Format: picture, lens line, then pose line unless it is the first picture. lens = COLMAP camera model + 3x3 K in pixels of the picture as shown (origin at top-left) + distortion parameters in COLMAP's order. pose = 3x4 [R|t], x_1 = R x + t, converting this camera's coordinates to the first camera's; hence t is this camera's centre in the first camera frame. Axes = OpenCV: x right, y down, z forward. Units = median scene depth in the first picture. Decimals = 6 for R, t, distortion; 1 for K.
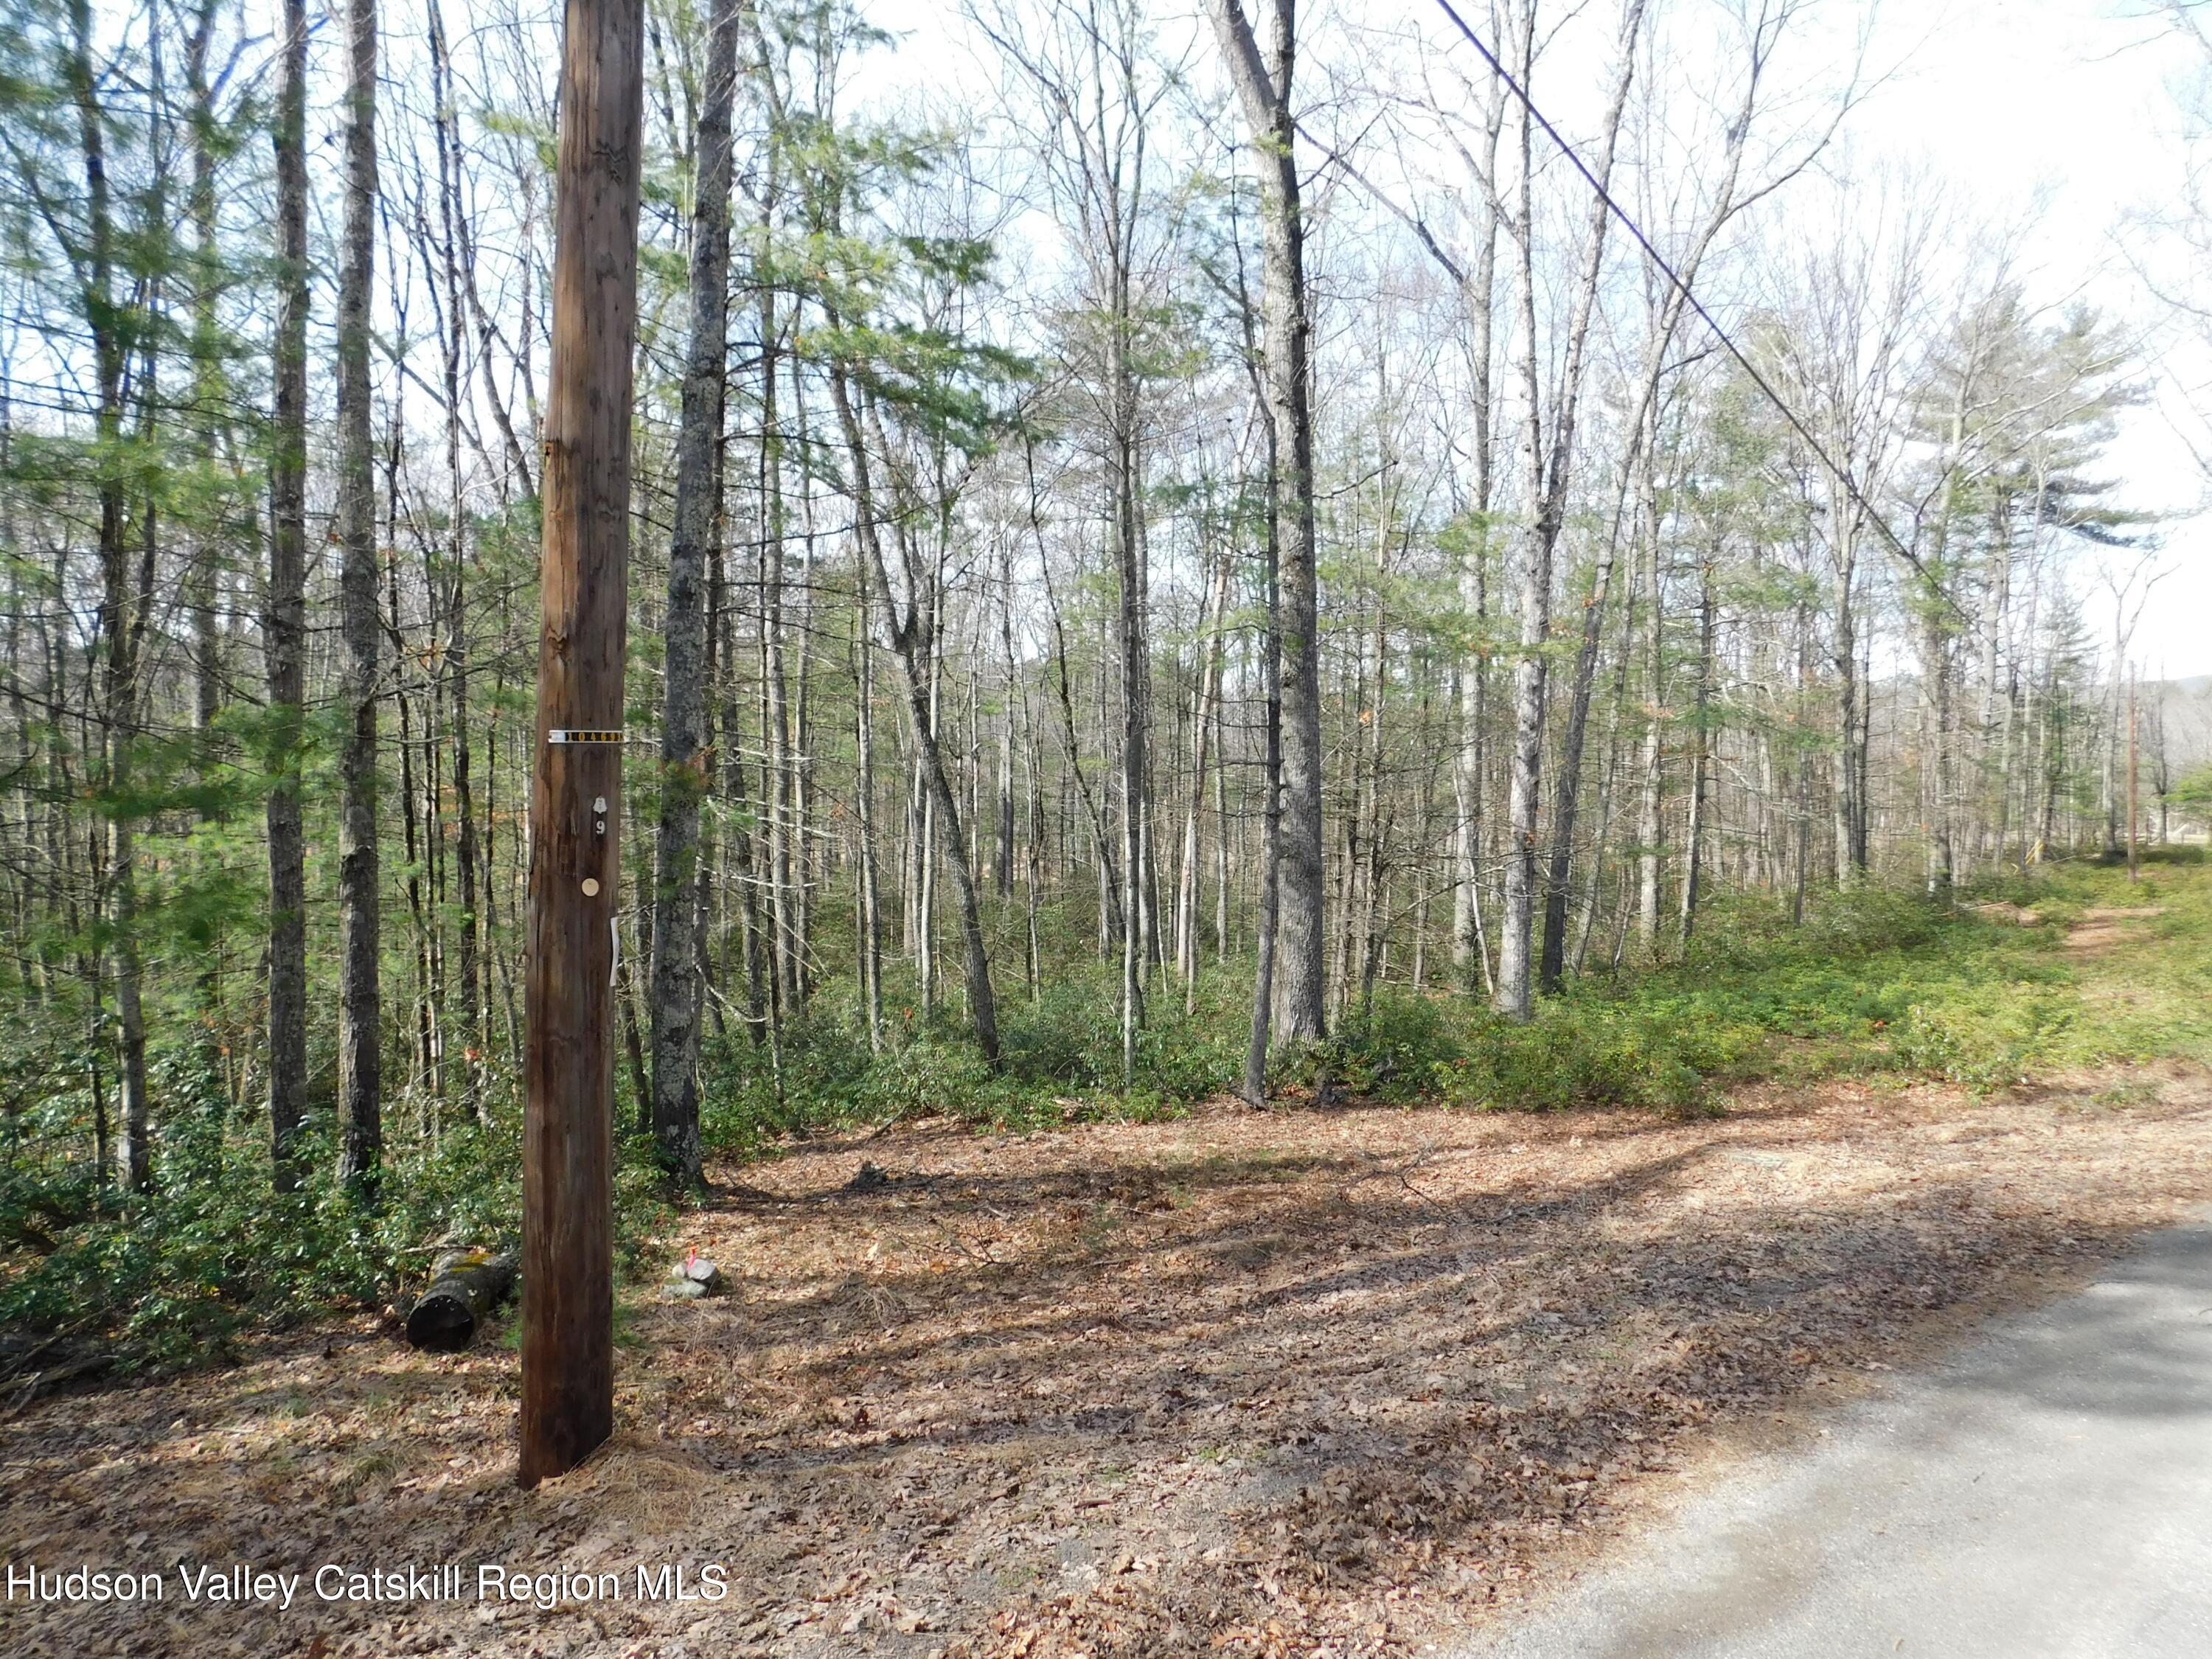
lens RADIAL K [[1471.1, 0, 1109.9], [0, 1471.1, 818.2], [0, 0, 1]] dist [-0.058832, 0.053635]
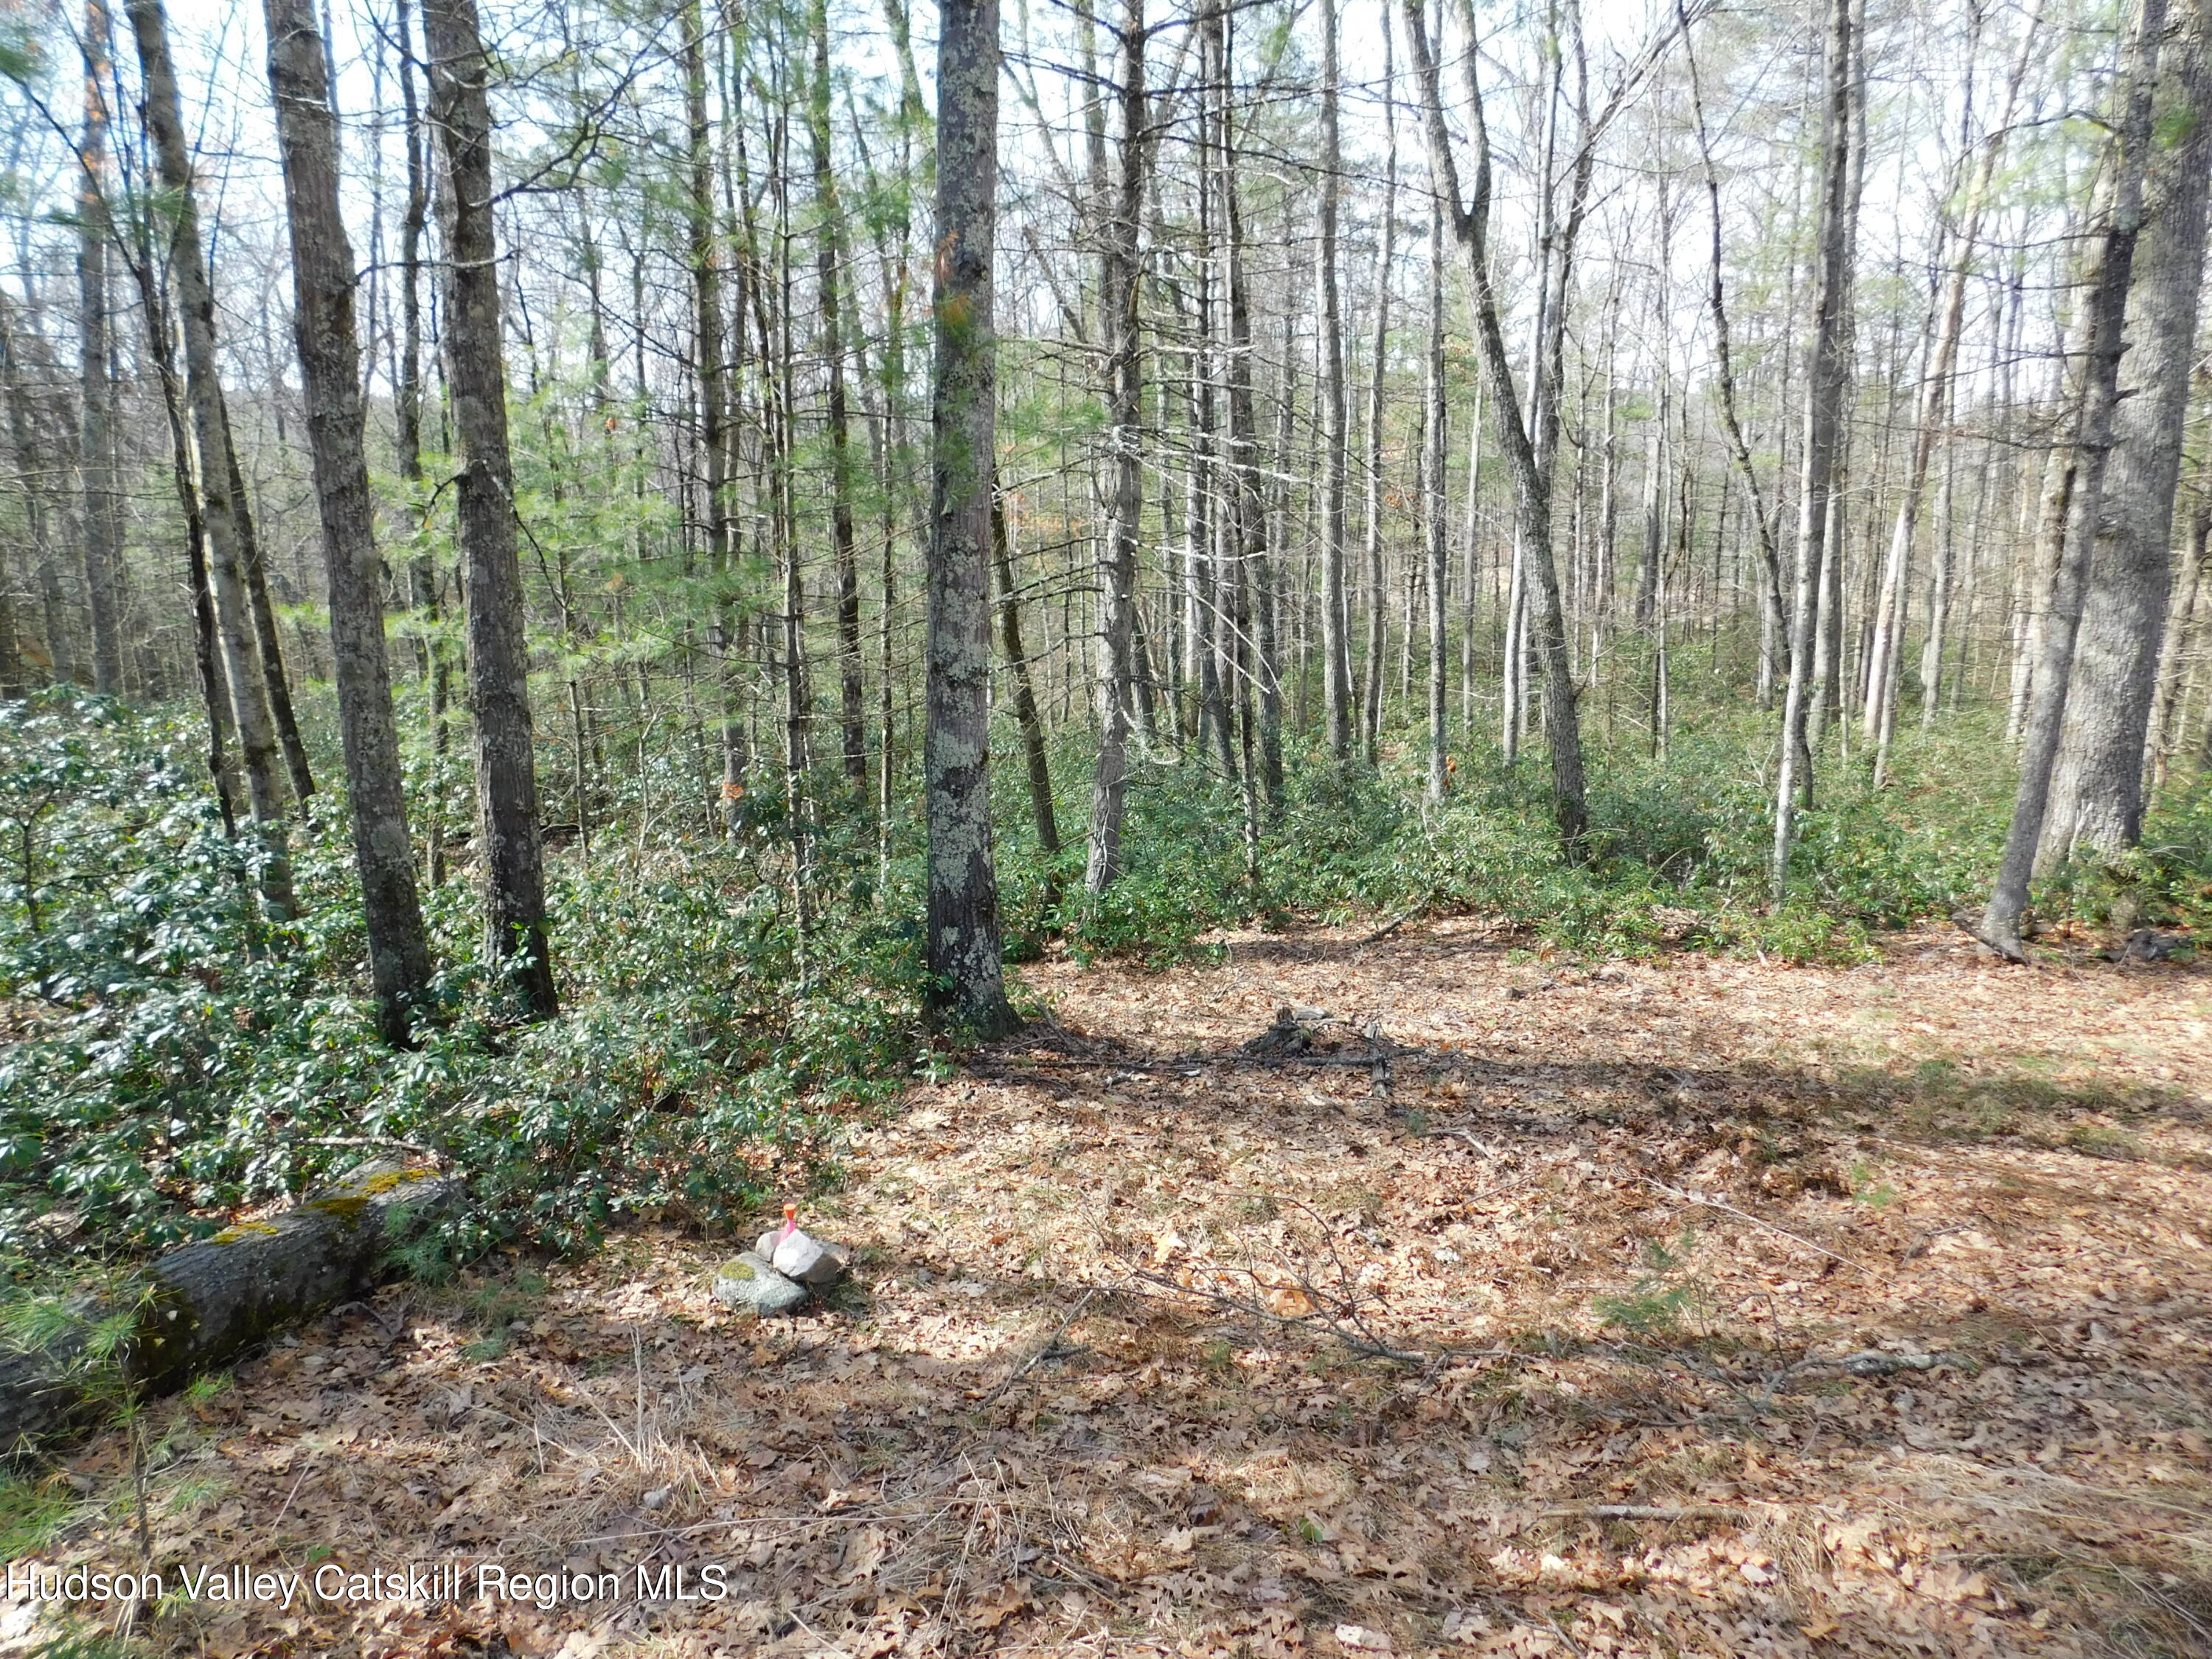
lens RADIAL K [[1471.1, 0, 1109.9], [0, 1471.1, 818.2], [0, 0, 1]] dist [-0.058832, 0.053635]
pose [[0.909271, 0.072509, -0.409840, 0.006272], [-0.000595, 0.984933, 0.172934, 0.041170], [0.416204, -0.157000, 0.895614, 0.336188]]
